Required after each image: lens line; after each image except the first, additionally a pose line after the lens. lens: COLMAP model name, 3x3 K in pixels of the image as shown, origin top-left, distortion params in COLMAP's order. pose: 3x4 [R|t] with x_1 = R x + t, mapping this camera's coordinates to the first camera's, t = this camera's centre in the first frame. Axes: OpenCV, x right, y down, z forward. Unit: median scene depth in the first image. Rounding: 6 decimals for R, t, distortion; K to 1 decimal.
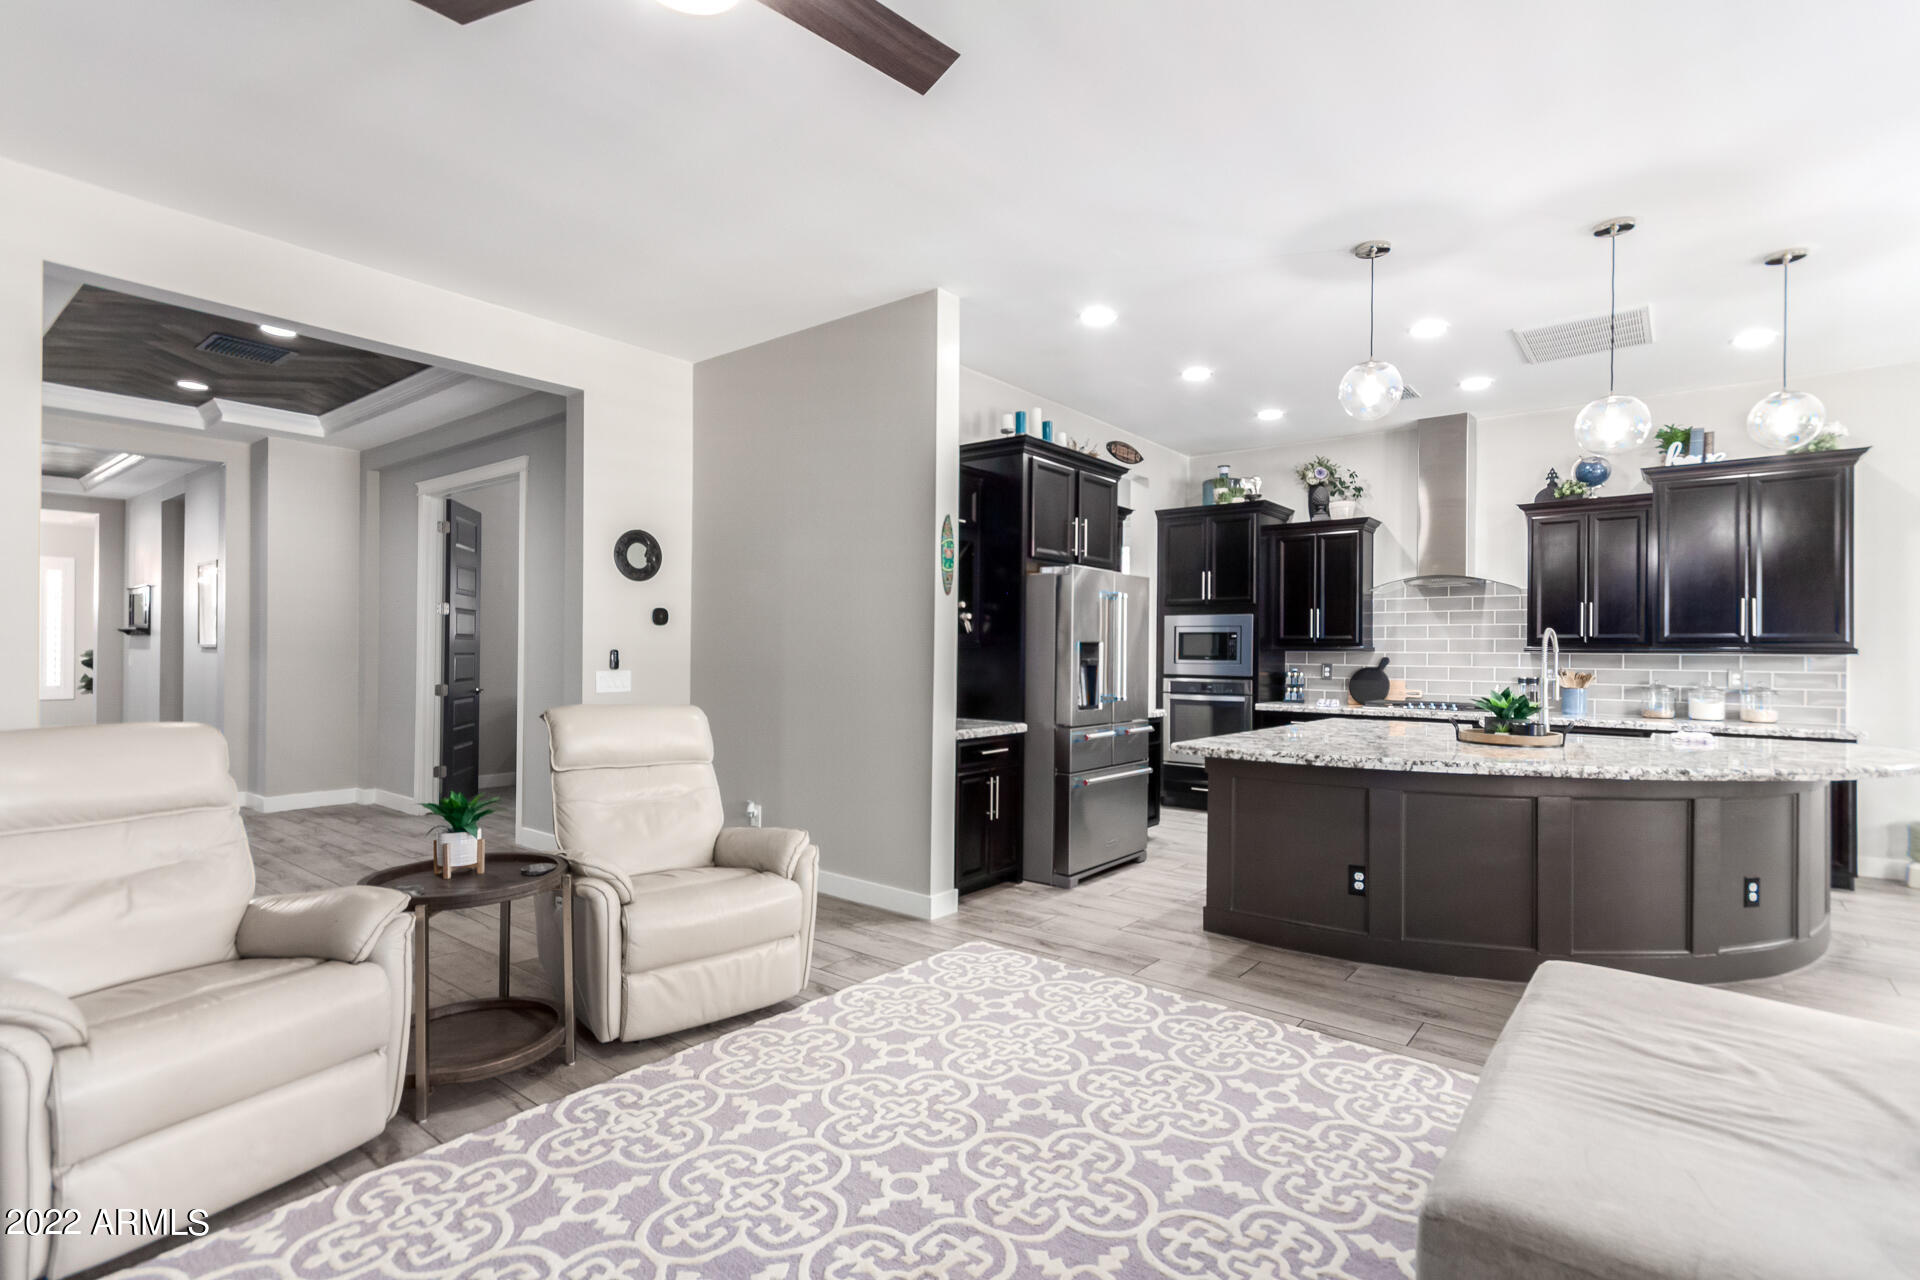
lens RADIAL K [[908.3, 0, 960.2], [0, 908.3, 648.7], [0, 0, 1]] dist [0.013036, 0.000209]
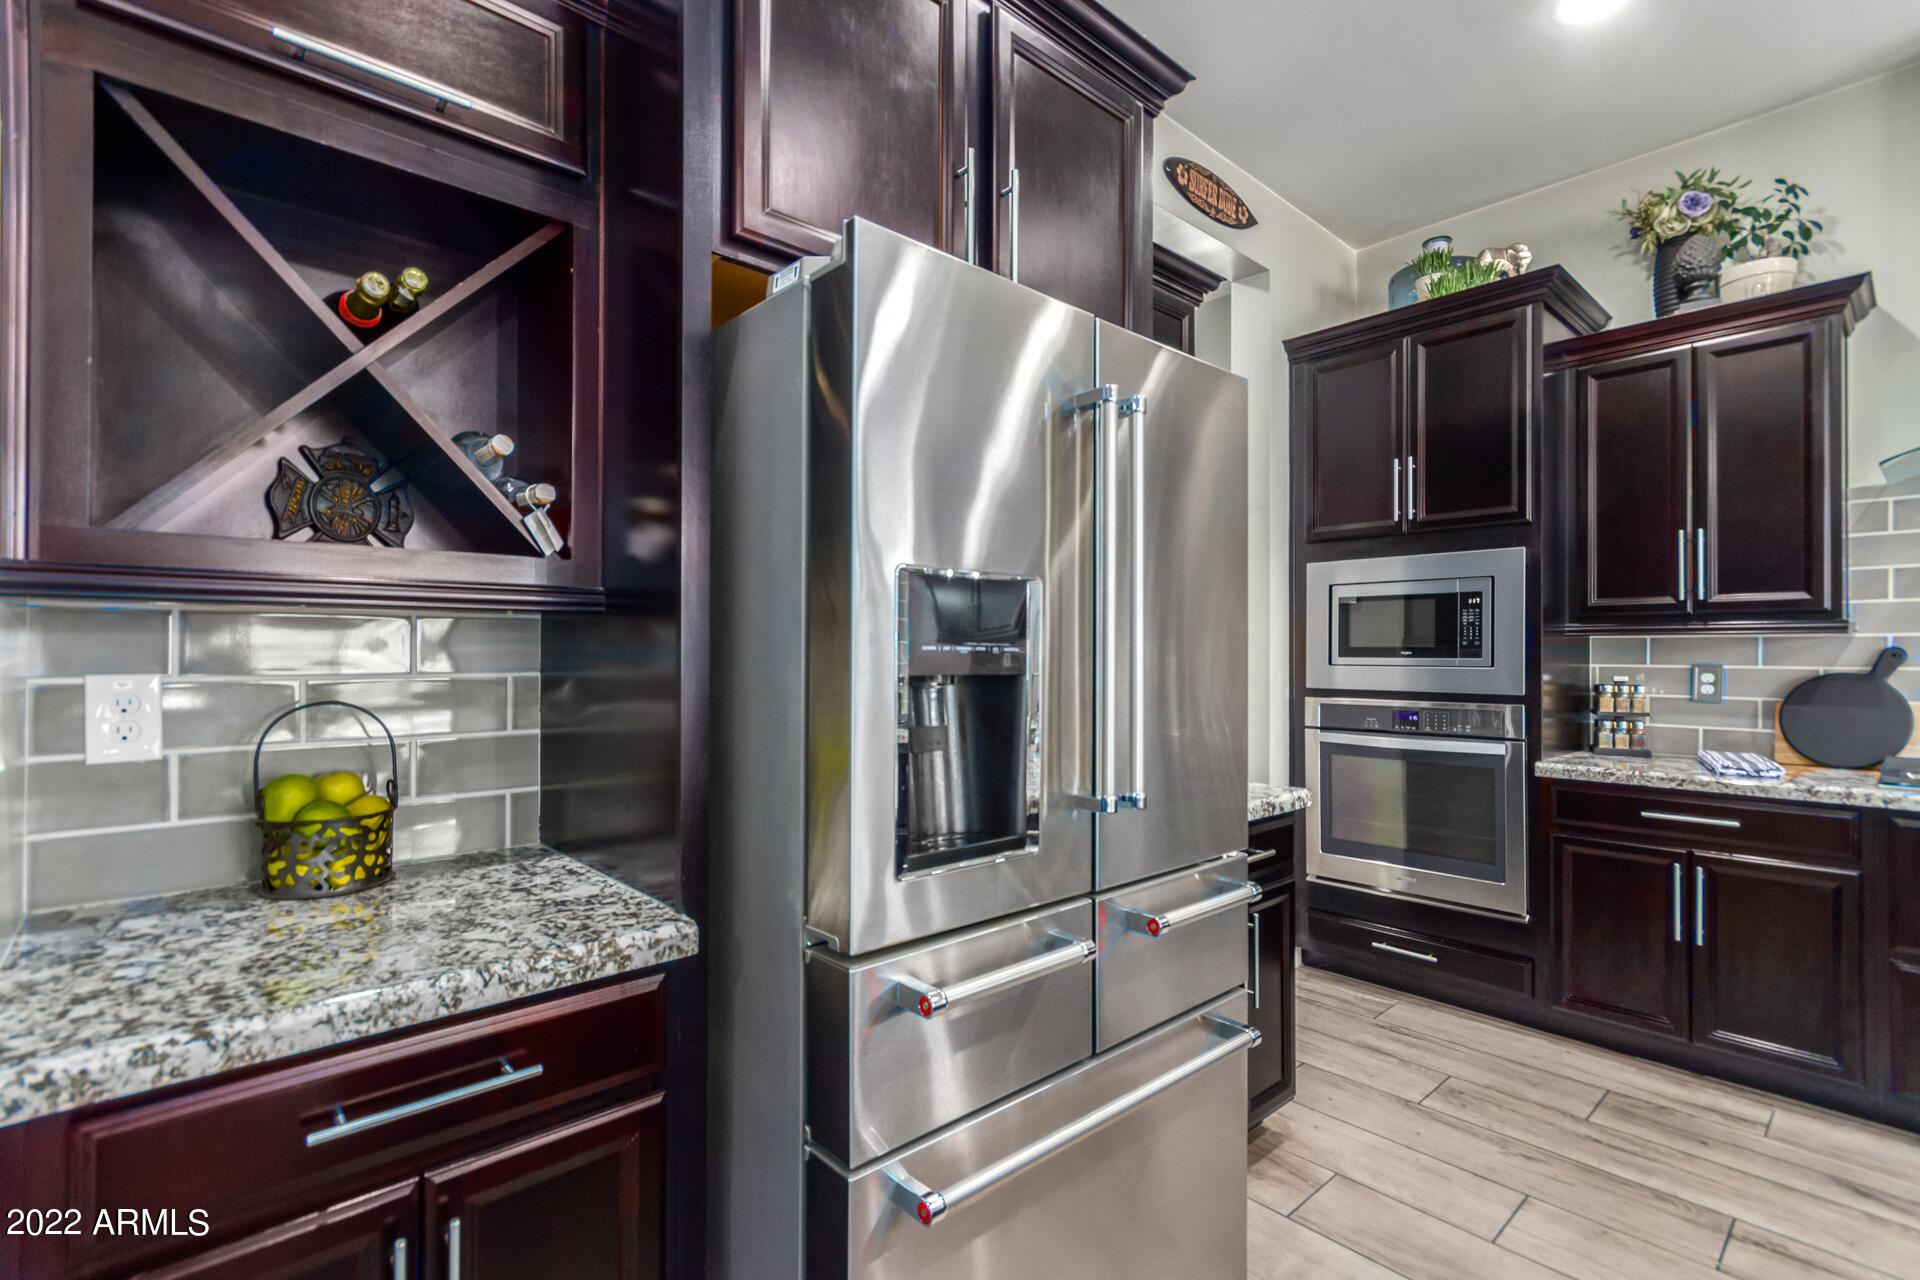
lens RADIAL K [[888.9, 0, 971.4], [0, 888.9, 650.3], [0, 0, 1]] dist [-0.003891, 0.000638]
pose [[0.989500, -0.006708, -0.144378, 0.238640], [0.006794, 0.999977, 0.000106, 0.014702], [0.144374, -0.001086, 0.989523, 1.039667]]
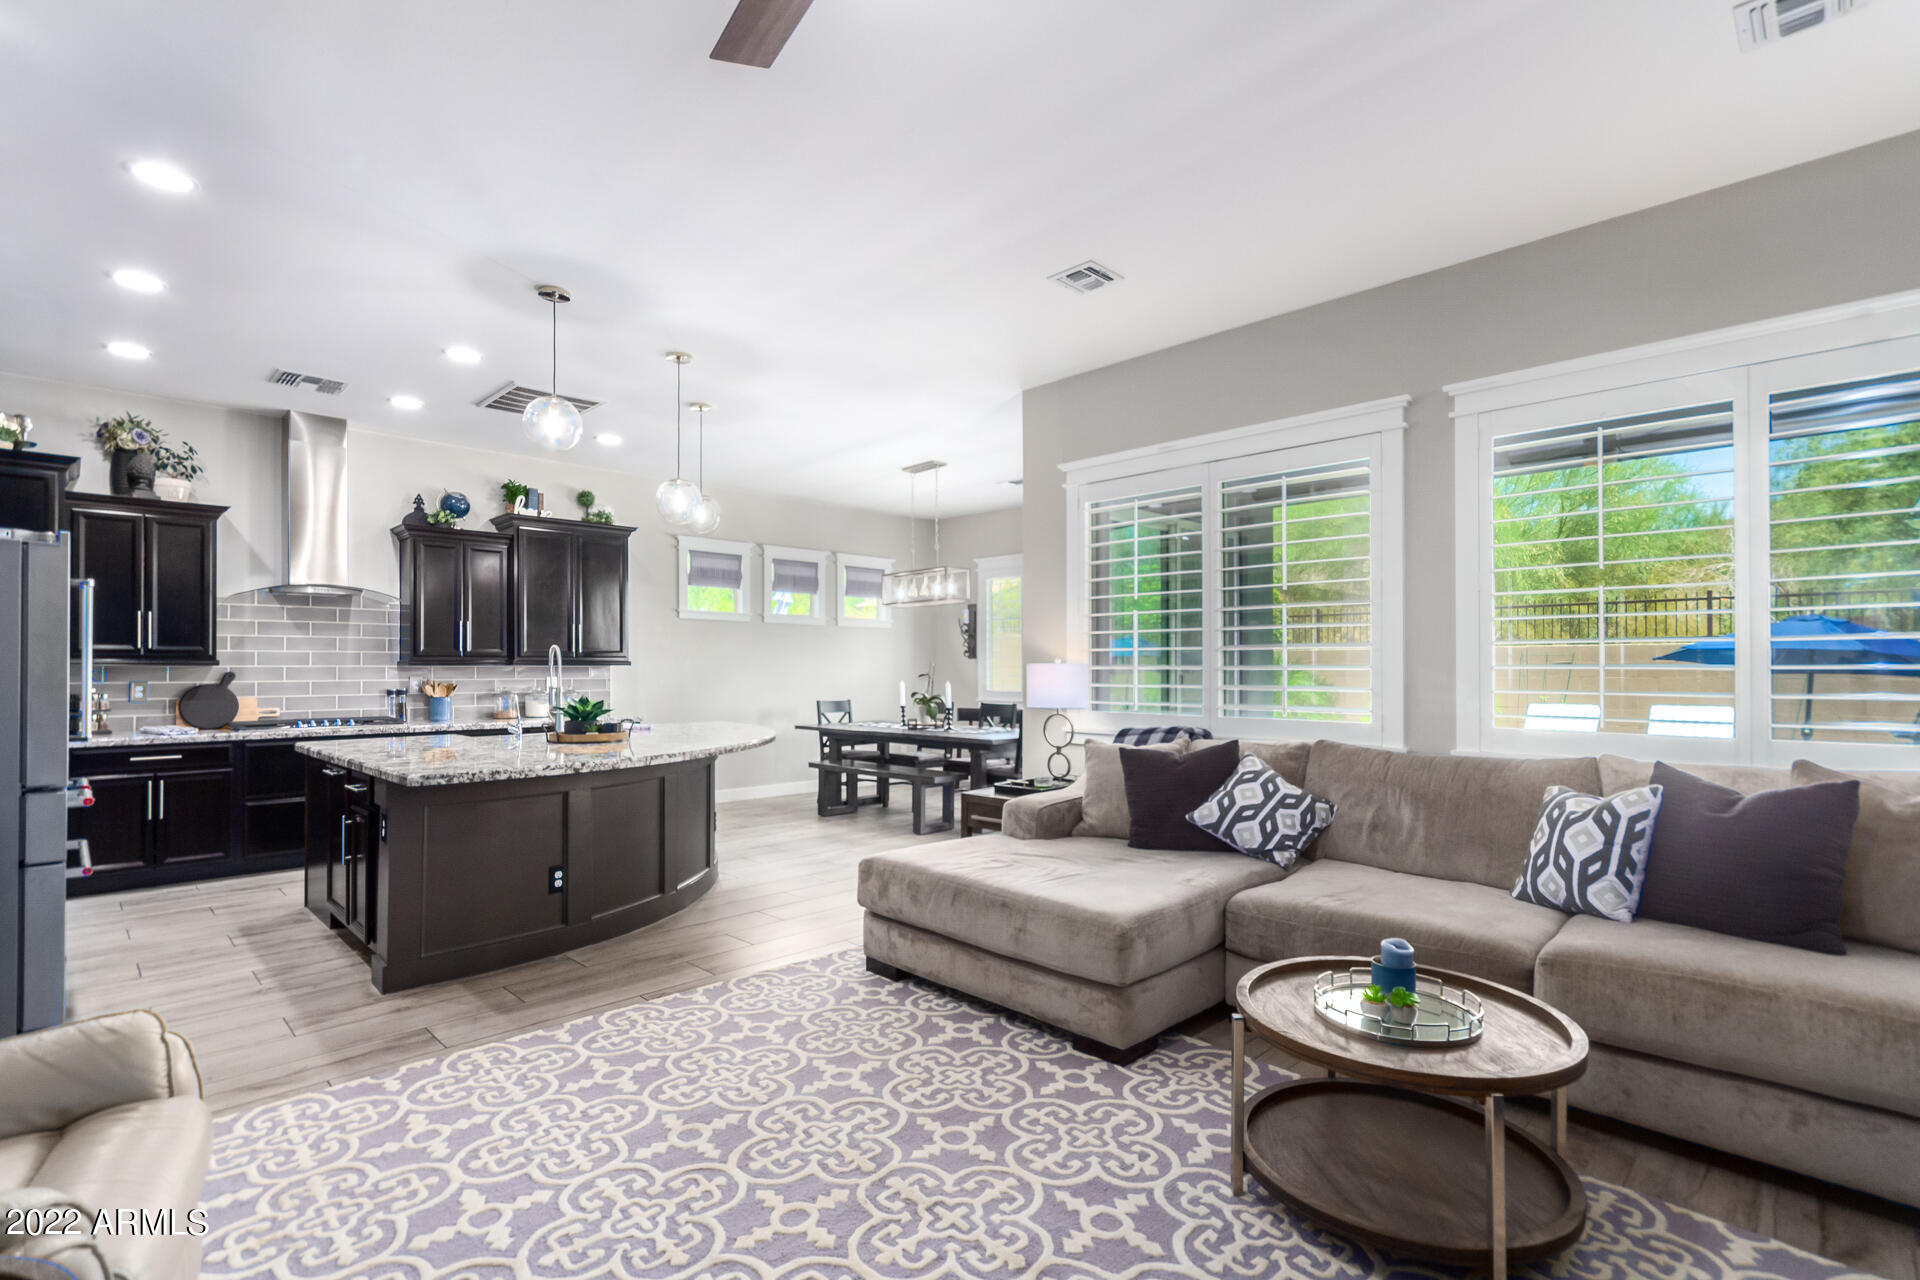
lens RADIAL K [[908.7, 0, 960.7], [0, 908.7, 662.0], [0, 0, 1]] dist [0.002422, 0.000666]
pose [[0.103091, -0.002555, 0.994669, -0.579089], [0.000668, 0.999997, 0.002500, -0.003285], [-0.994672, 0.000407, 0.103092, 0.416695]]
